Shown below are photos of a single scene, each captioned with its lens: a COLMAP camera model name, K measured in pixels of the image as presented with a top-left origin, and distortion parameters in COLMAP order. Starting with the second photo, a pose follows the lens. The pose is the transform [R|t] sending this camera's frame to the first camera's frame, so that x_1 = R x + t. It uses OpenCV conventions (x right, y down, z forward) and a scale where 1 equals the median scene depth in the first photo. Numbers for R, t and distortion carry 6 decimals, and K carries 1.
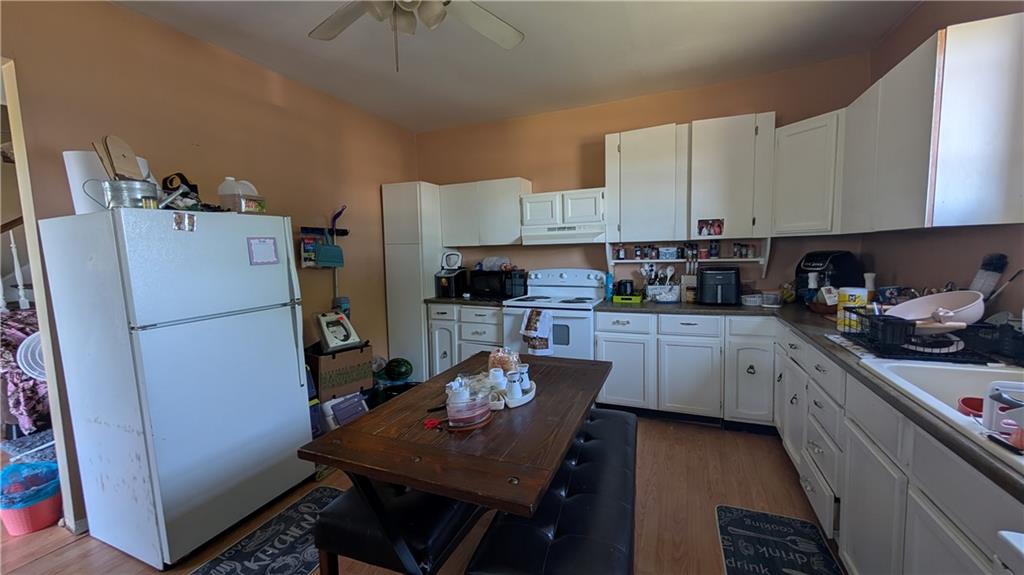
lens RADIAL K [[384.2, 0, 518.5], [0, 384.2, 285.3], [0, 0, 1]] dist [-0.001491, 0.000254]
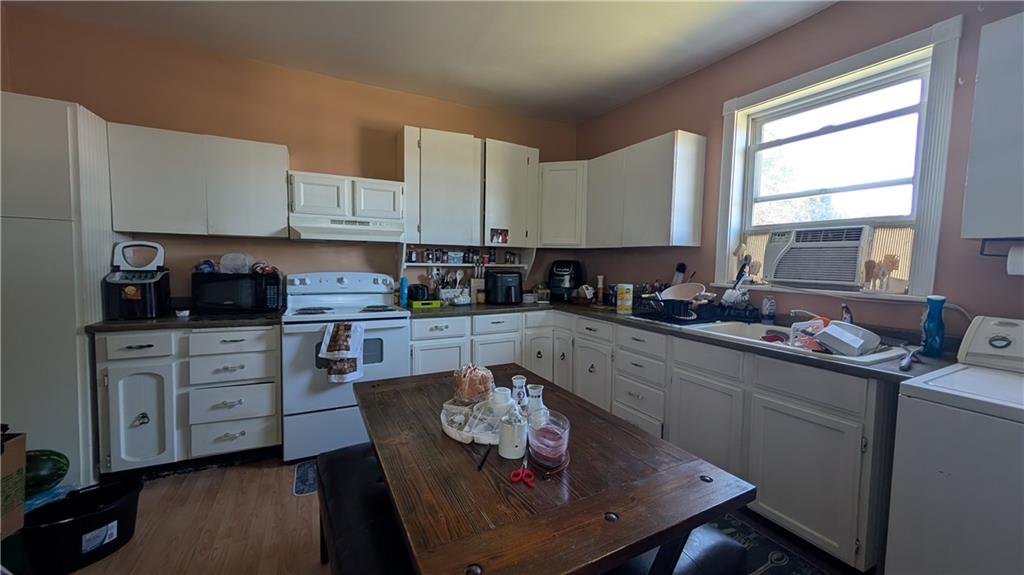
lens RADIAL K [[384.2, 0, 515.0], [0, 384.2, 286.6], [0, 0, 1]] dist [-0.001491, 0.000254]
pose [[0.631177, -0.017062, 0.775452, -0.314652], [0.034214, 0.999397, -0.005858, 0.006104], [-0.774884, 0.030229, 0.631380, 0.226352]]
